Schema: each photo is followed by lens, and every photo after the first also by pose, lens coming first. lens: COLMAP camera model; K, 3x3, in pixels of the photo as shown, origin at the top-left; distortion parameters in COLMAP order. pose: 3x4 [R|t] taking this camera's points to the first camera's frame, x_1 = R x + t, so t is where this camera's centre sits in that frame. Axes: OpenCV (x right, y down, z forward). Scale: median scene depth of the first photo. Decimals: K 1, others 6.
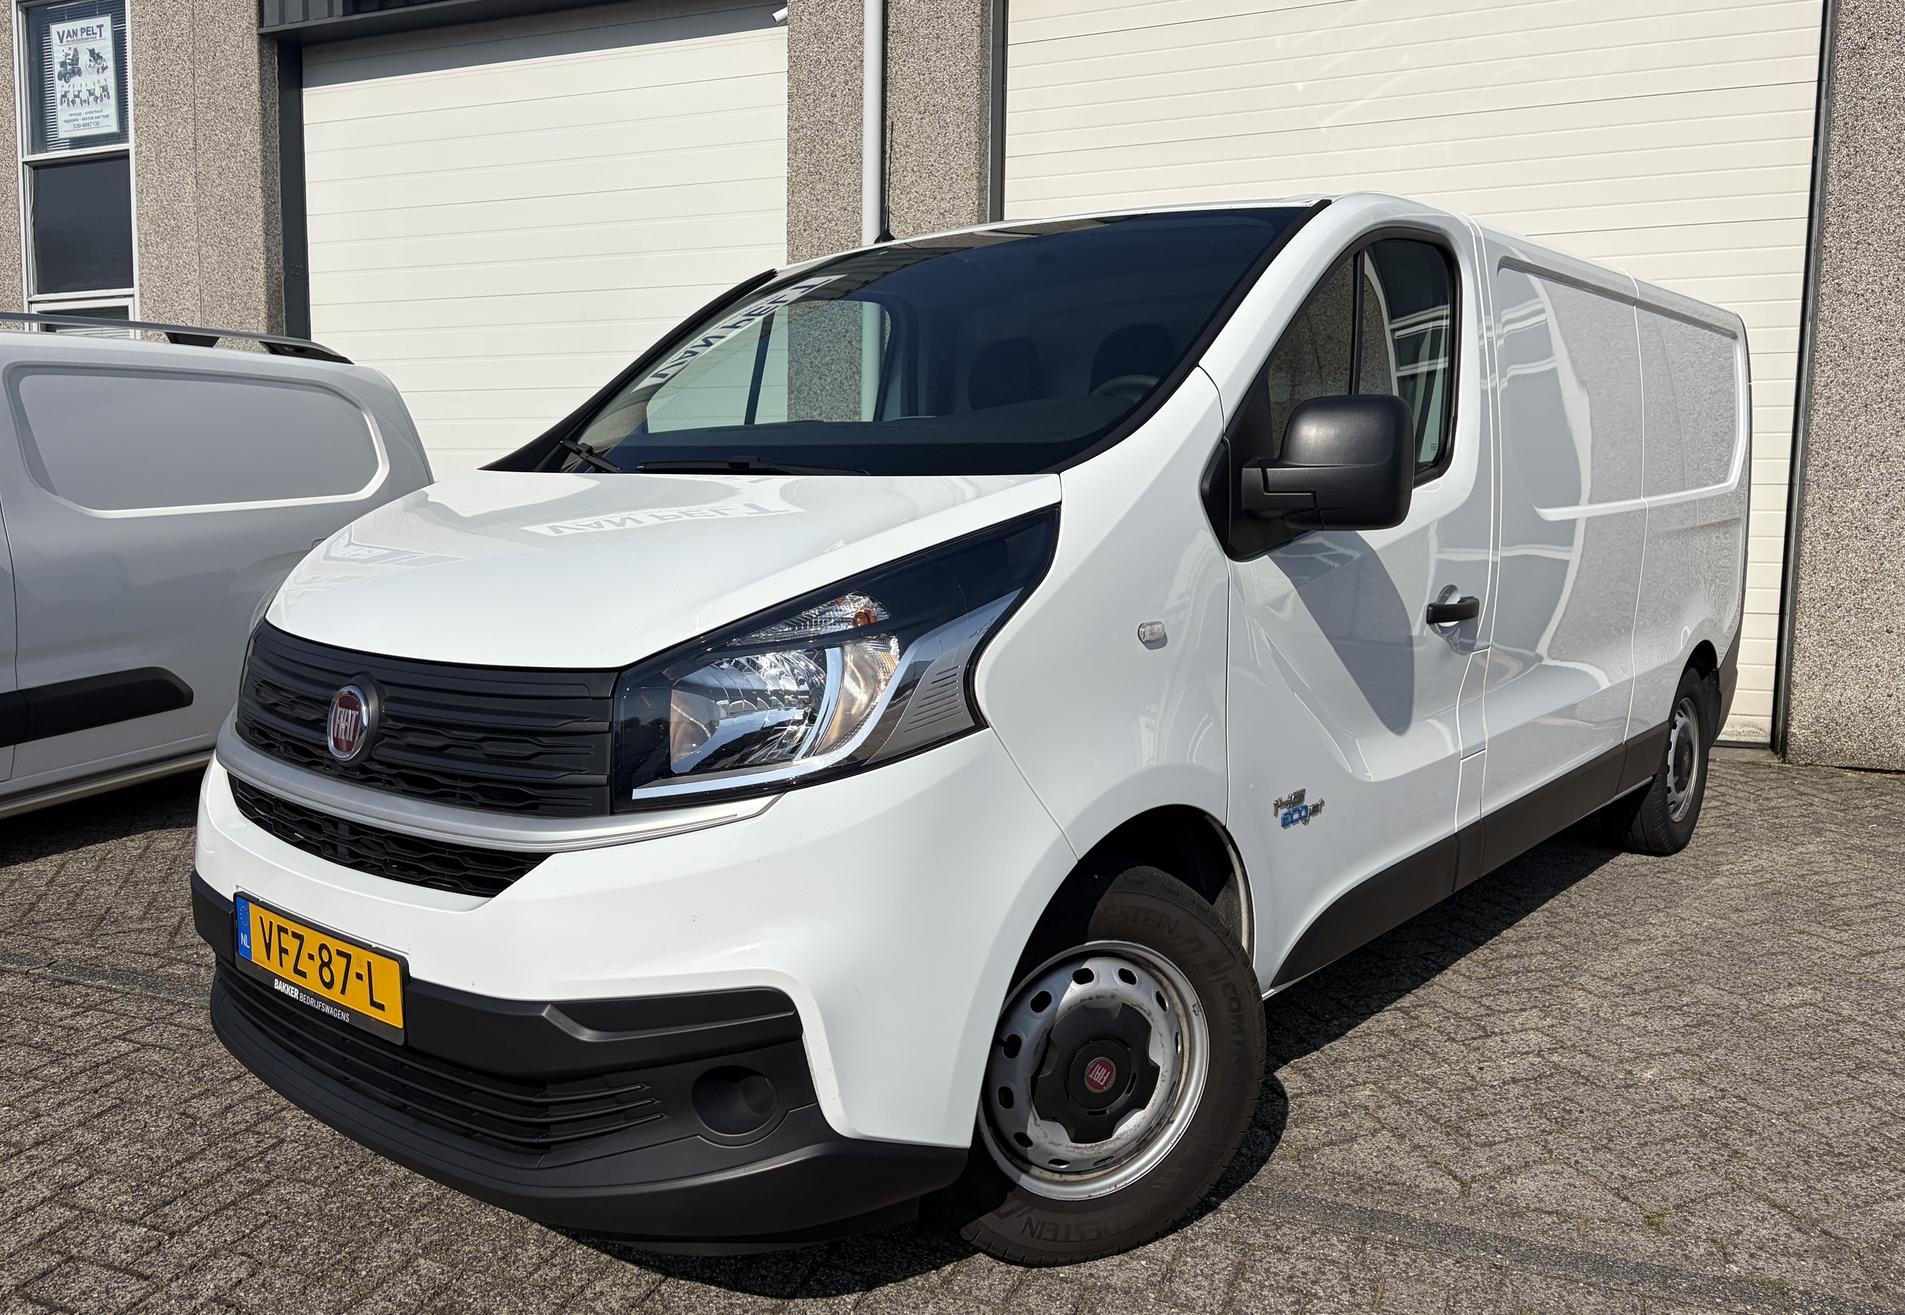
lens RADIAL K [[1430.9, 0, 951.1], [0, 1430.9, 647.5], [0, 0, 1]] dist [0.036996, -0.048065]
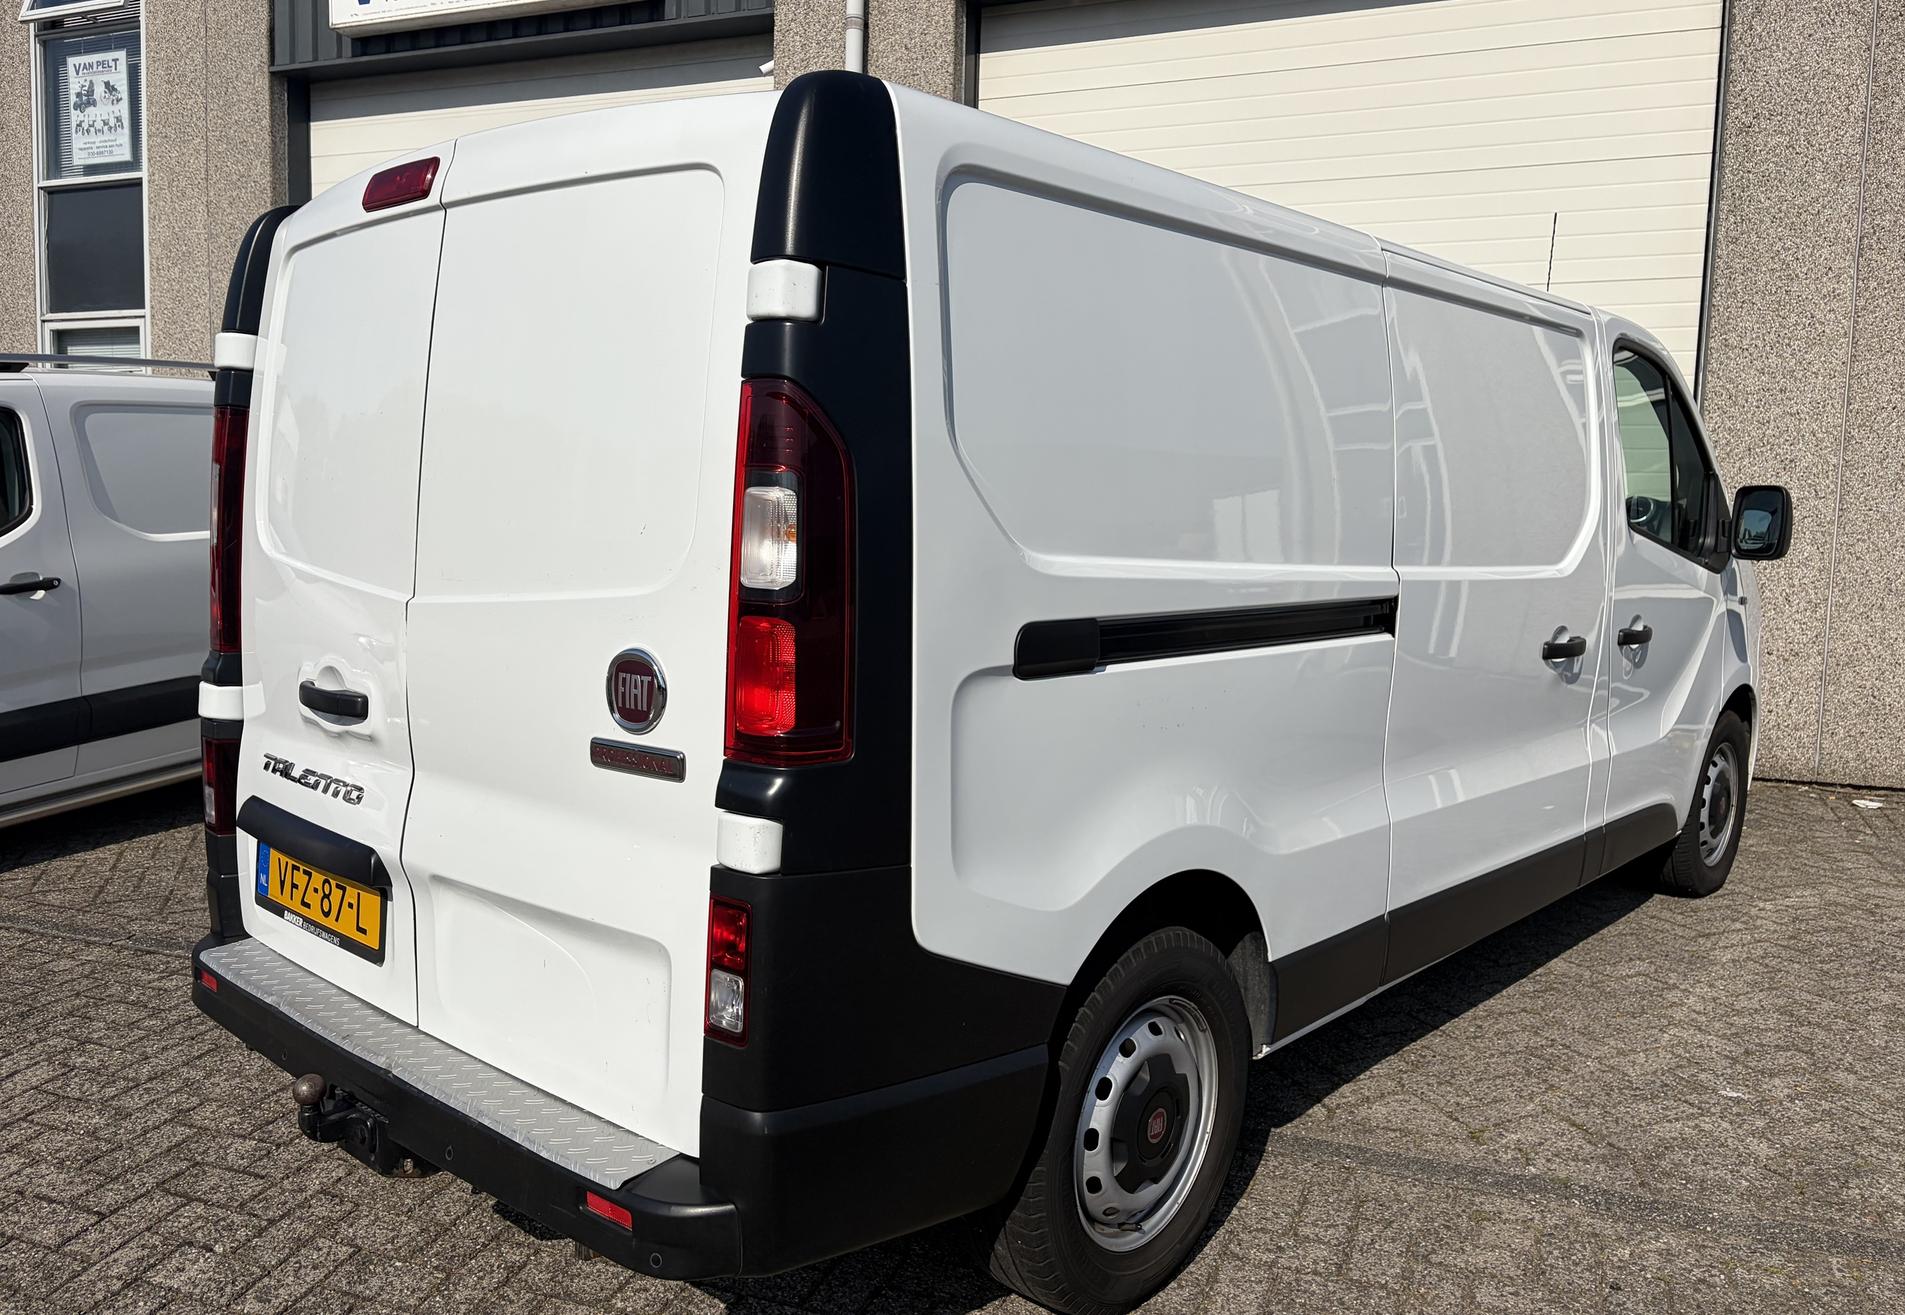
lens RADIAL K [[1430.9, 0, 950.9], [0, 1430.9, 650.5], [0, 0, 1]] dist [0.036996, -0.048065]
pose [[0.999810, 0.007637, 0.017933, 0.003887], [-0.007605, 0.999969, -0.001833, -0.008729], [-0.017946, 0.001696, 0.999838, -0.125927]]
